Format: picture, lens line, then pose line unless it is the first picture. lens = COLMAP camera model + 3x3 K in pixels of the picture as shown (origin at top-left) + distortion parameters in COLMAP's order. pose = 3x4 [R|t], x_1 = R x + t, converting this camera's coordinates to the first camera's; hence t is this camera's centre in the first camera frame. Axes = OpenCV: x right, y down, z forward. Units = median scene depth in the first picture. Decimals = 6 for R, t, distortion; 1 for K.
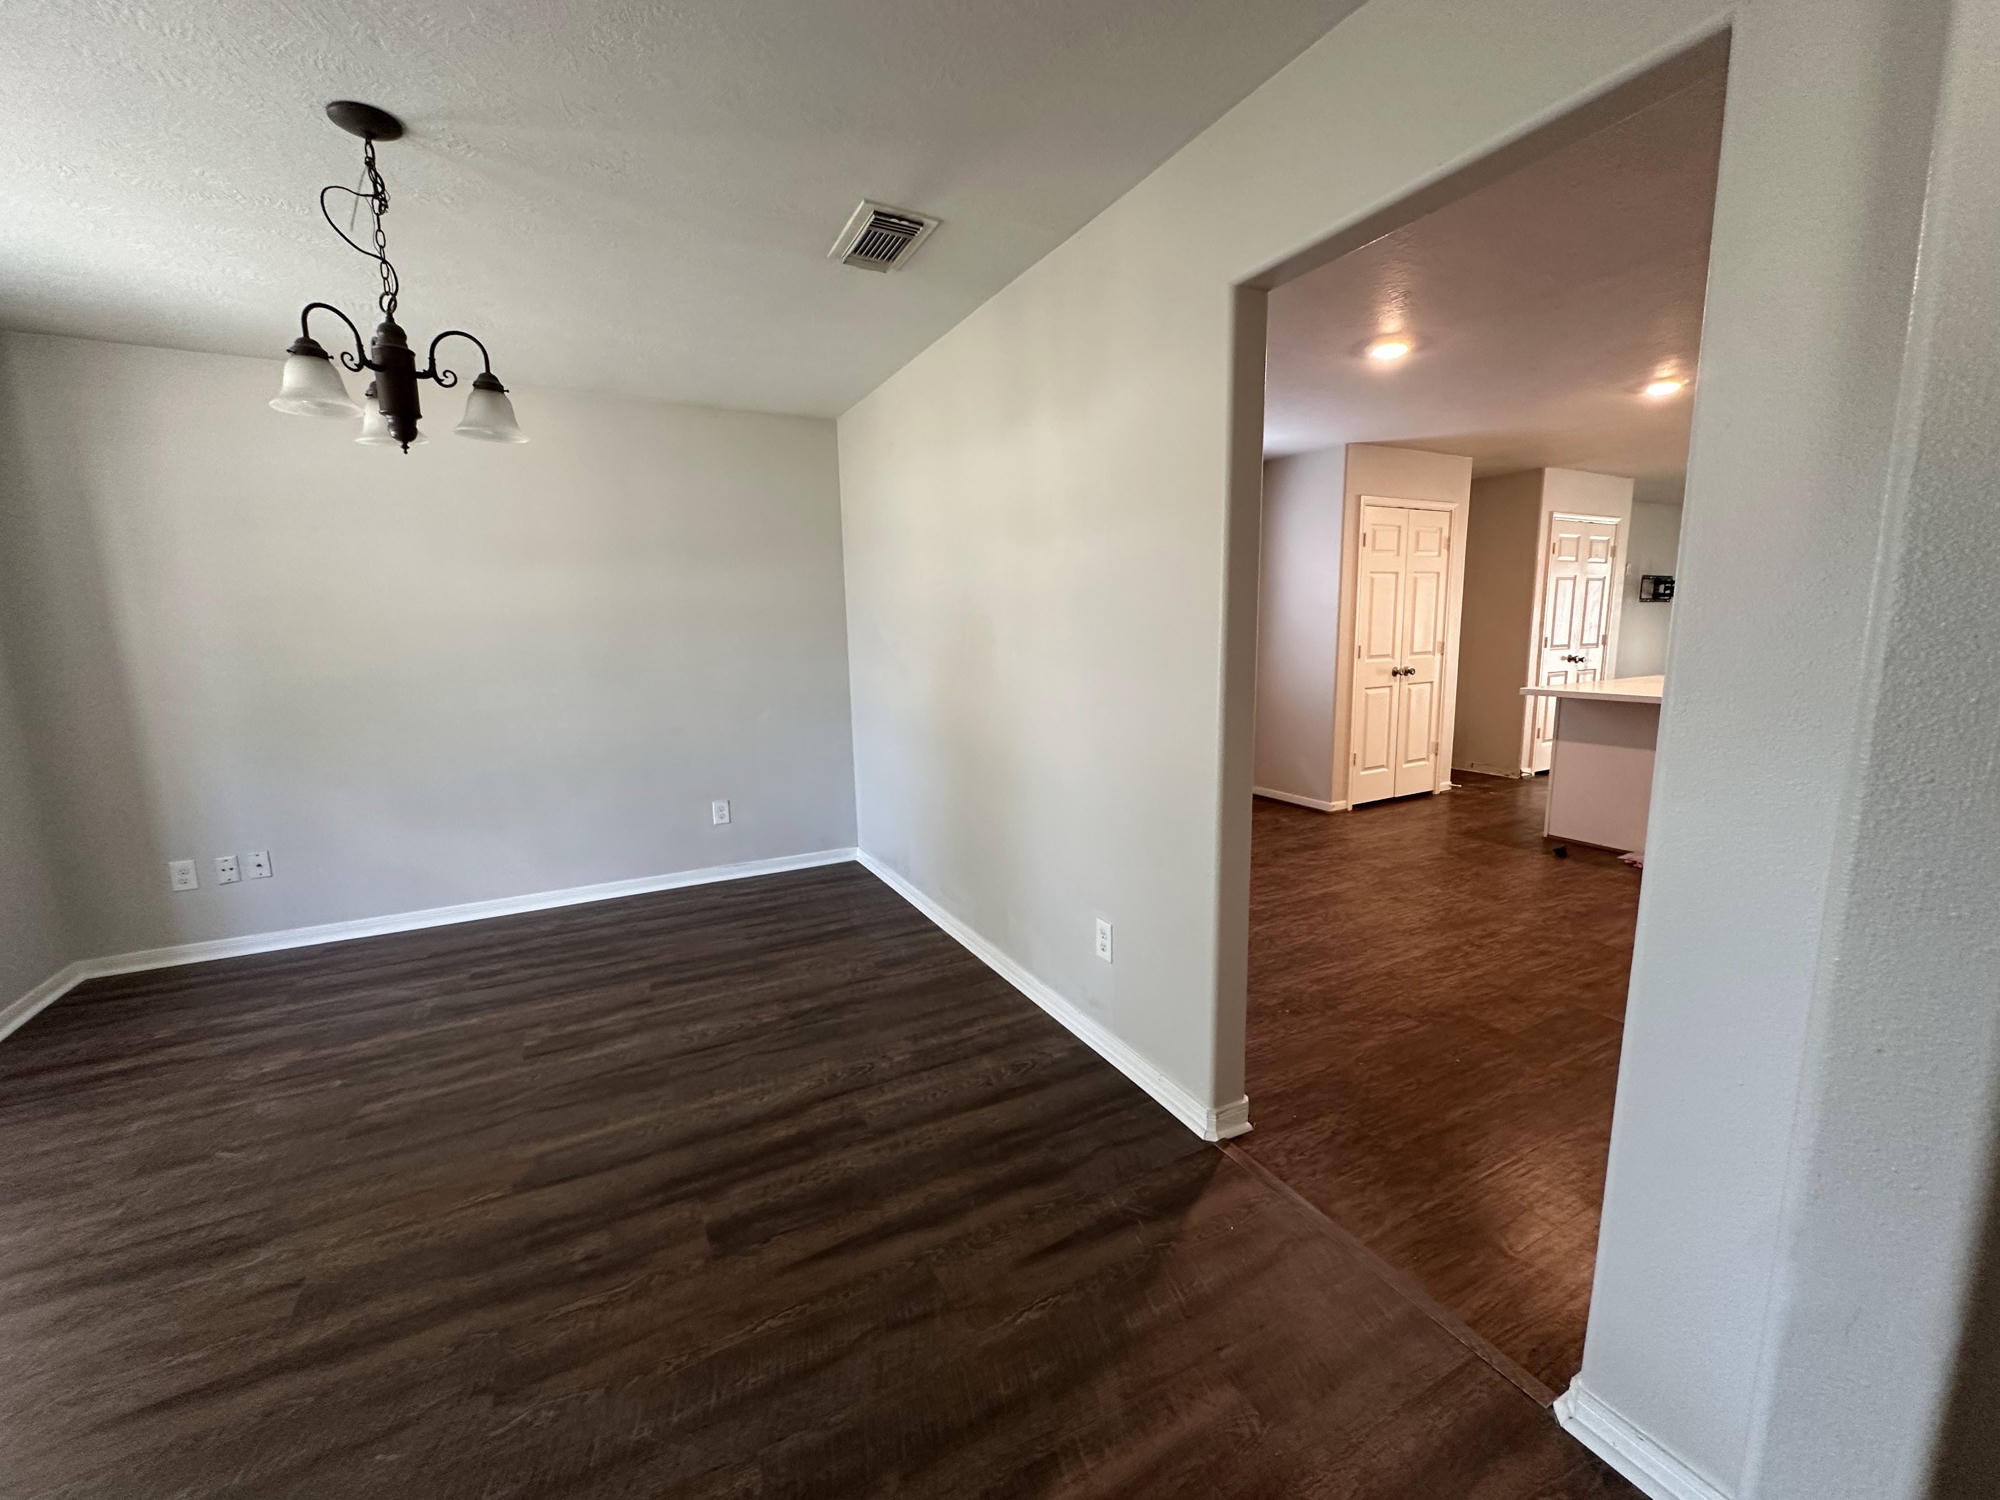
lens RADIAL K [[800.4, 0, 1000.0], [0, 800.4, 750.0], [0, 0, 1]] dist [0.002372, 0.000057]
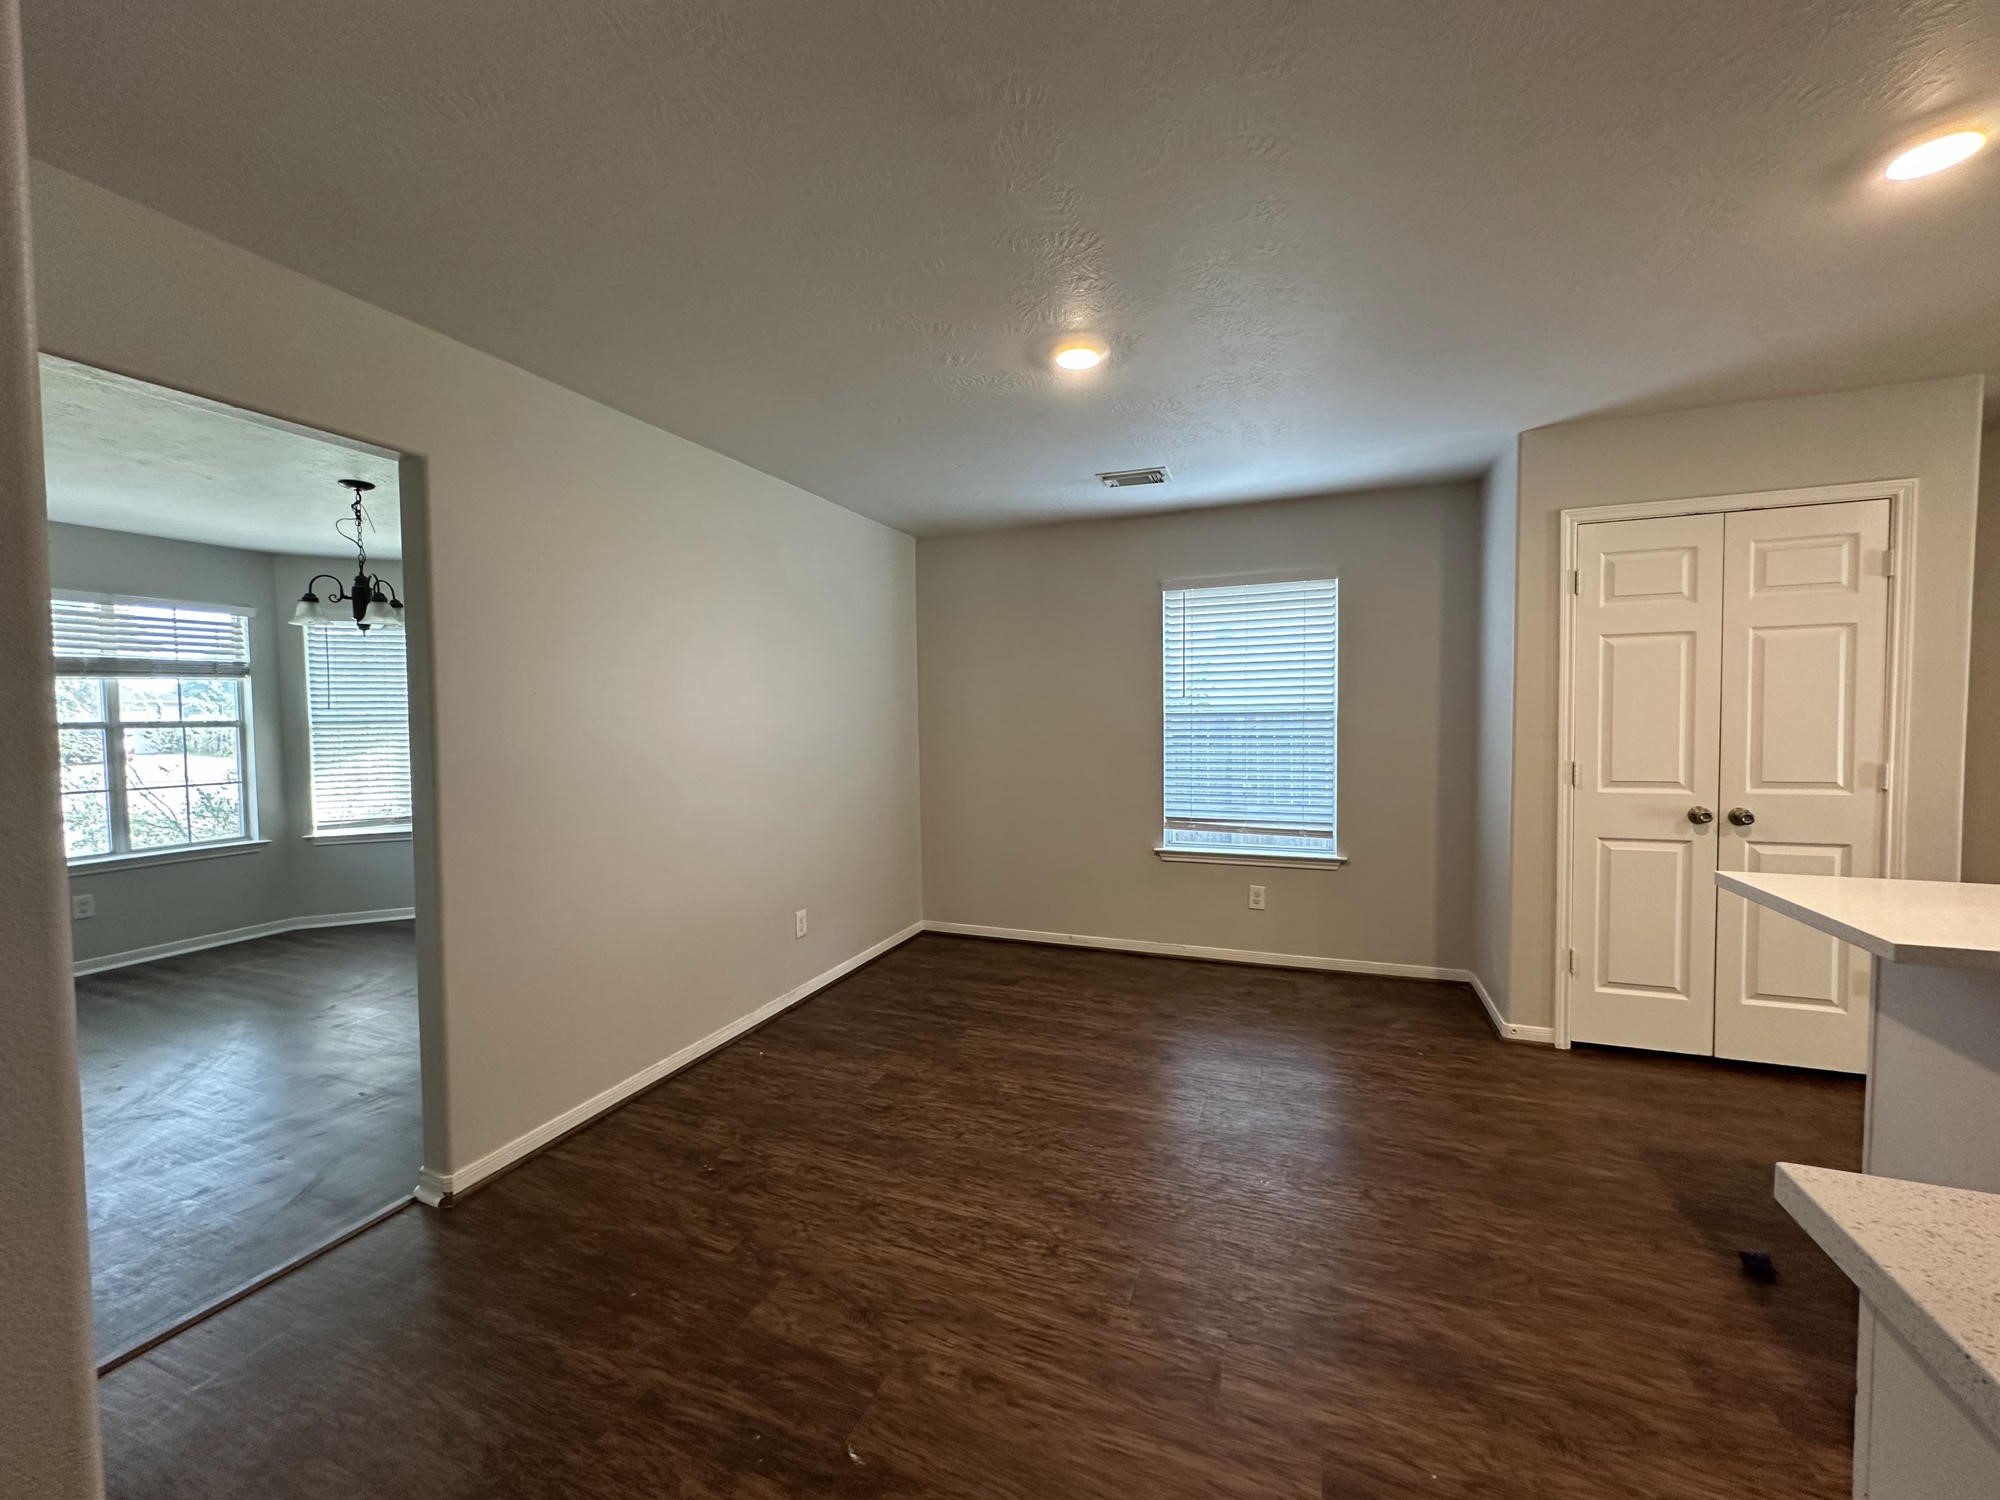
lens RADIAL K [[796.0, 0, 1000.0], [0, 796.0, 750.0], [0, 0, 1]] dist [-0.004052, 0.000014]
pose [[0.648744, 0.046220, -0.759602, 0.722640], [-0.119343, 0.991983, -0.041566, -0.077830], [0.751591, 0.117618, 0.649059, 0.373887]]
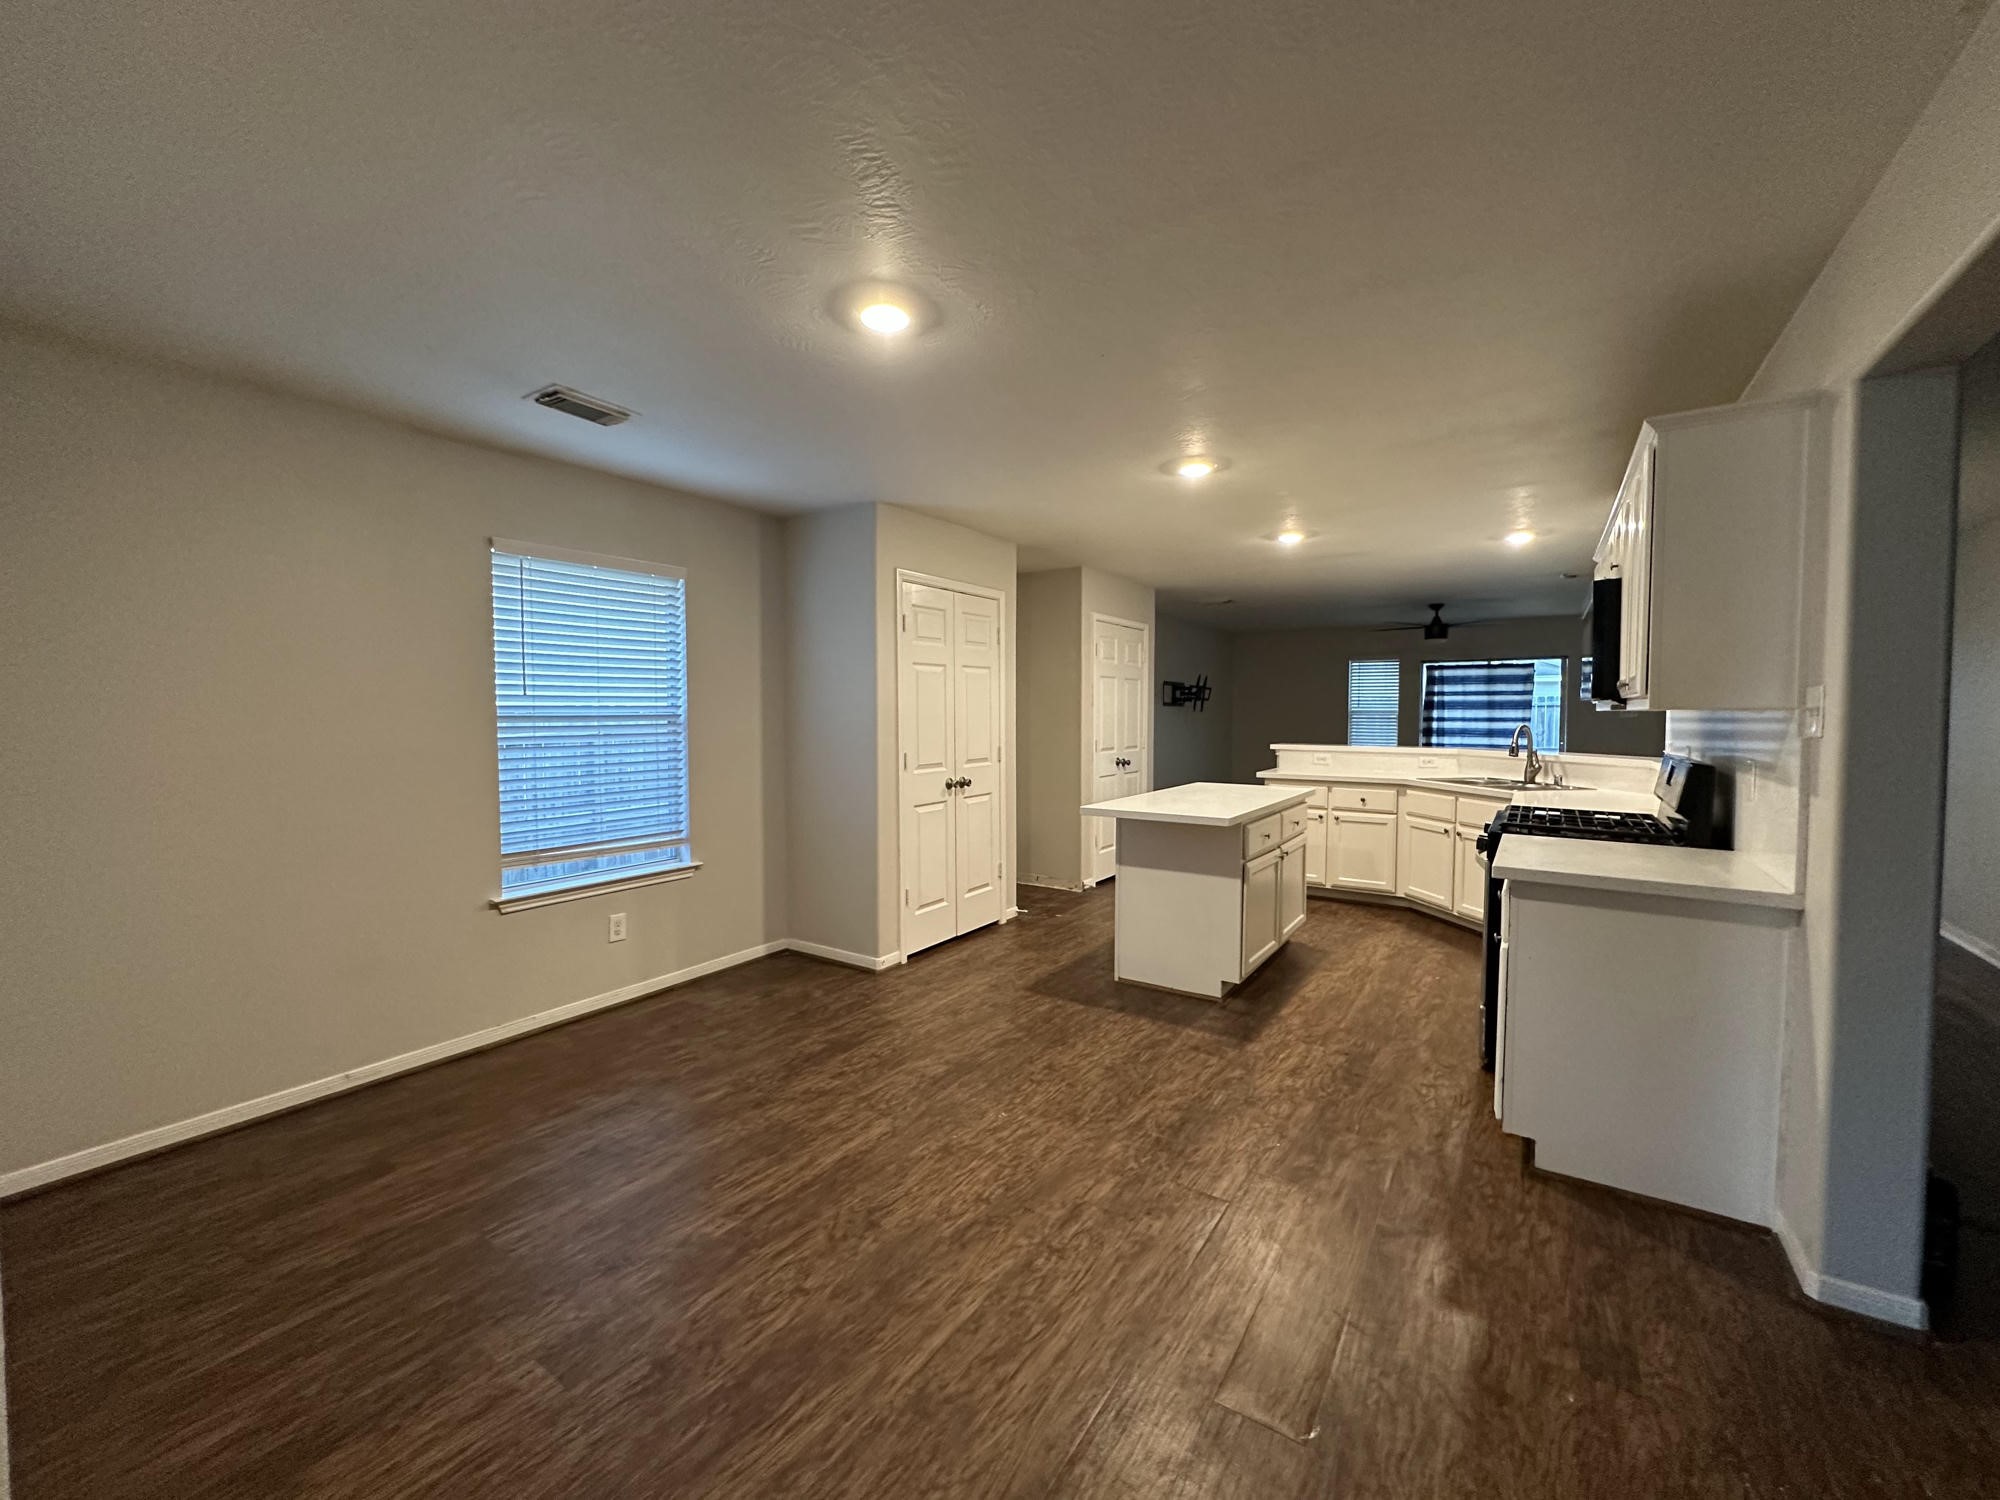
lens RADIAL K [[796.0, 0, 1000.0], [0, 796.0, 750.0], [0, 0, 1]] dist [-0.004052, 0.000014]
pose [[0.884001, -0.005054, 0.467457, 0.193451], [0.058469, 0.993285, -0.099830, -0.057592], [-0.463813, 0.115582, 0.878361, 0.310807]]
